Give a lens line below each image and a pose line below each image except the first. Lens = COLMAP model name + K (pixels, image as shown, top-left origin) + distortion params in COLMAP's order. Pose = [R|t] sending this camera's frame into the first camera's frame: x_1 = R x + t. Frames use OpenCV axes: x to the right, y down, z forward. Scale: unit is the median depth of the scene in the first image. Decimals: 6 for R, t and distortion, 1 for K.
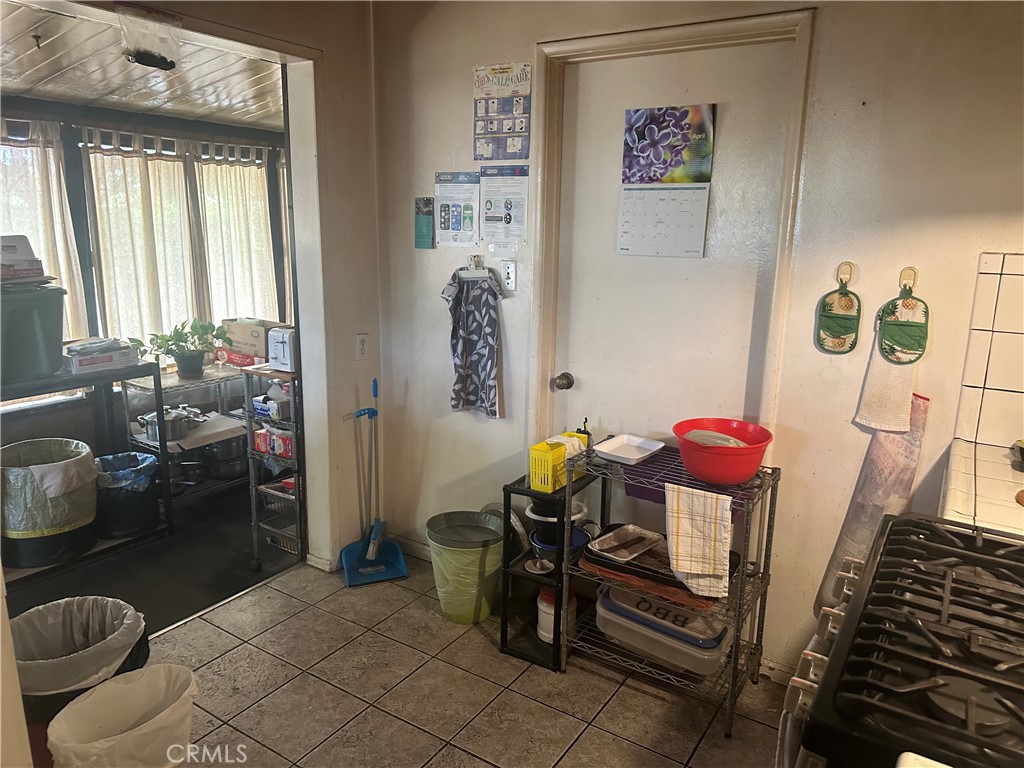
lens RADIAL K [[740.1, 0, 511.6], [0, 740.1, 380.1], [0, 0, 1]] dist [0.078664, -0.065564]
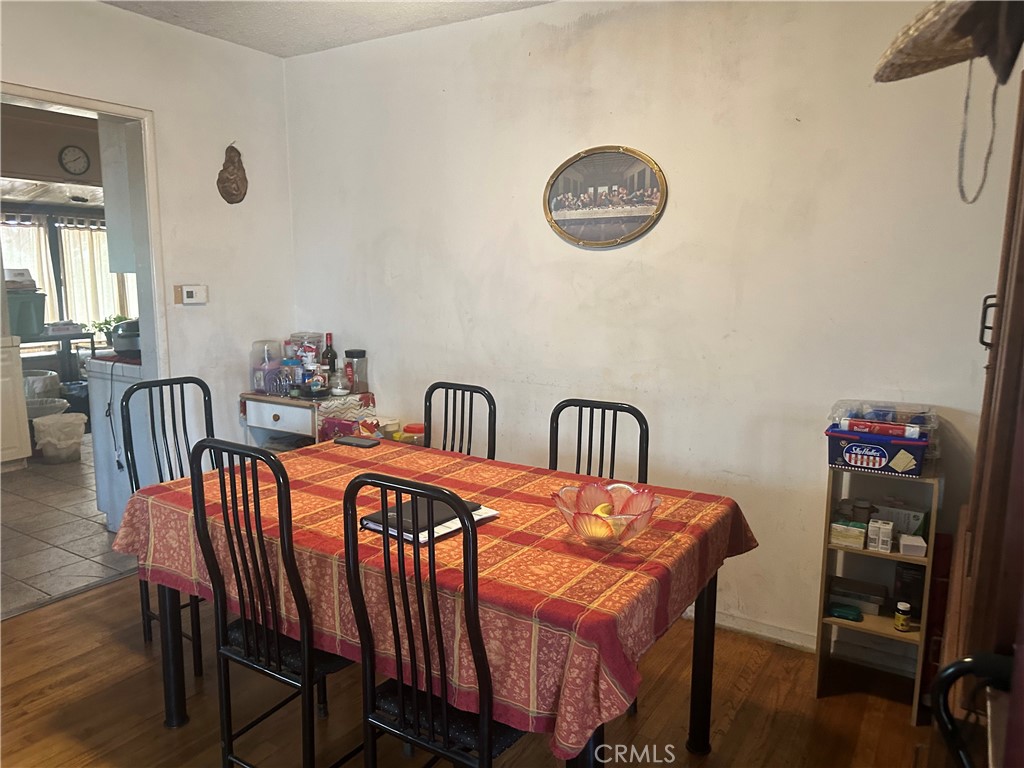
lens RADIAL K [[740.1, 0, 511.3], [0, 740.1, 386.4], [0, 0, 1]] dist [0.078664, -0.065564]
pose [[0.999912, -0.008948, 0.009789, 0.592976], [0.009539, 0.998027, -0.062064, 0.244877], [-0.009214, 0.062152, 0.998024, -0.955324]]
